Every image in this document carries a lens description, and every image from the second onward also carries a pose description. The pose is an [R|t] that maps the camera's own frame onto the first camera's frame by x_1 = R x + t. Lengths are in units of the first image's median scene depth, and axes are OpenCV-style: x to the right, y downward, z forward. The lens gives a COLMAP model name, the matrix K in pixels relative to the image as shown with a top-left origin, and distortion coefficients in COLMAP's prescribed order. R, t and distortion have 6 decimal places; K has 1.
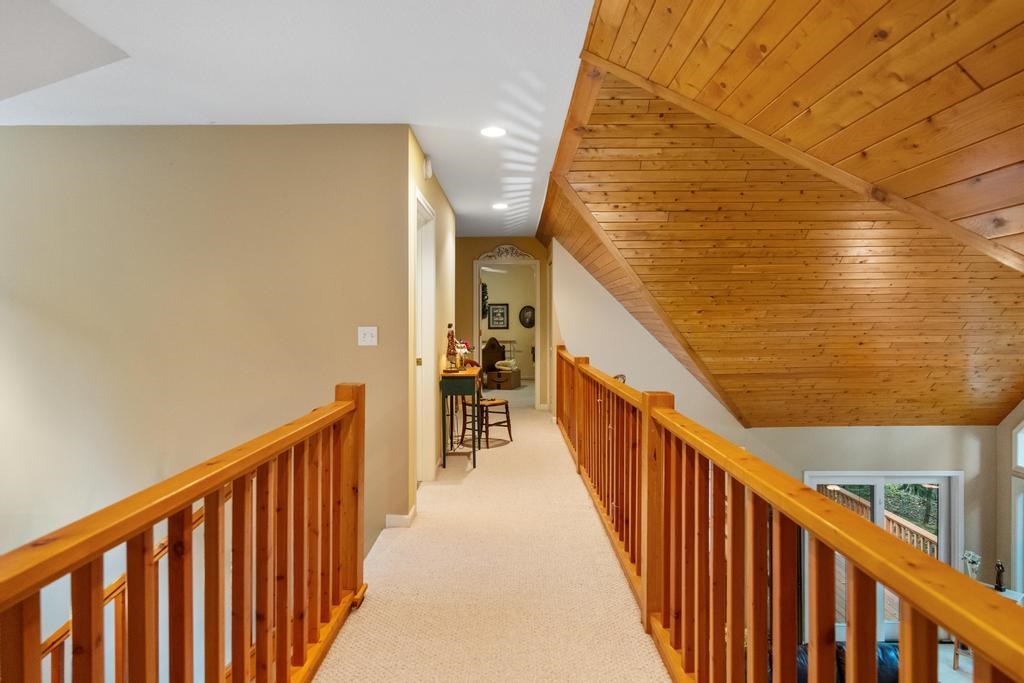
lens RADIAL K [[602.1, 0, 510.2], [0, 602.1, 339.7], [0, 0, 1]] dist [0.004448, -0.000994]
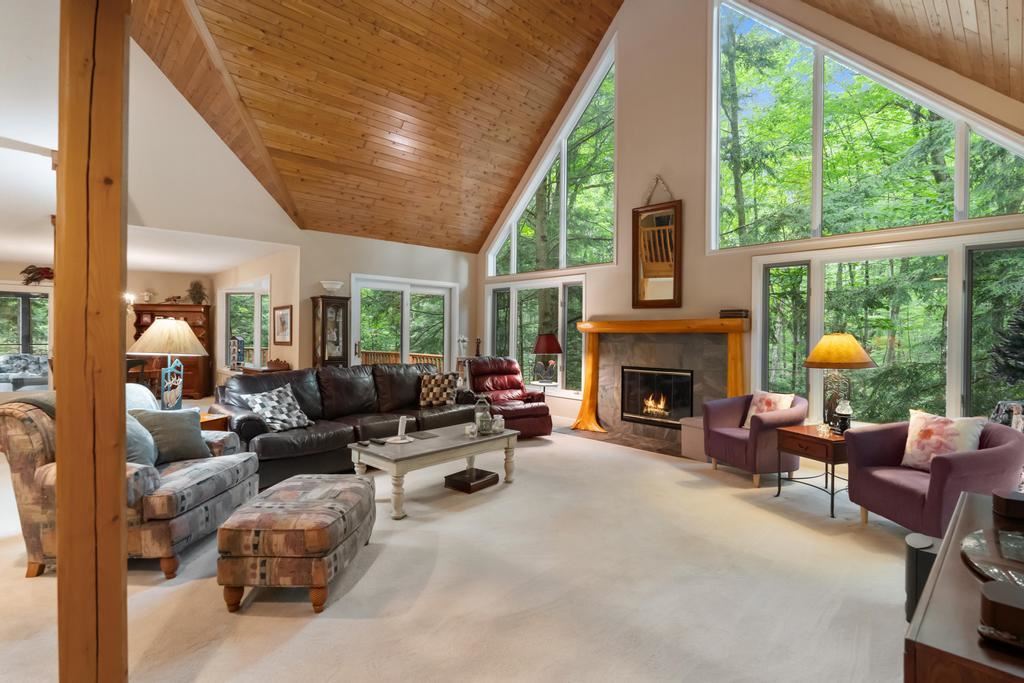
lens RADIAL K [[489.3, 0, 512.7], [0, 489.3, 334.1], [0, 0, 1]] dist [-0.000783, -0.000056]
pose [[0.727194, 0.004871, 0.686414, 0.060437], [-0.005821, 0.999983, -0.000930, 0.346178], [-0.686407, -0.003320, 0.727210, 0.084388]]
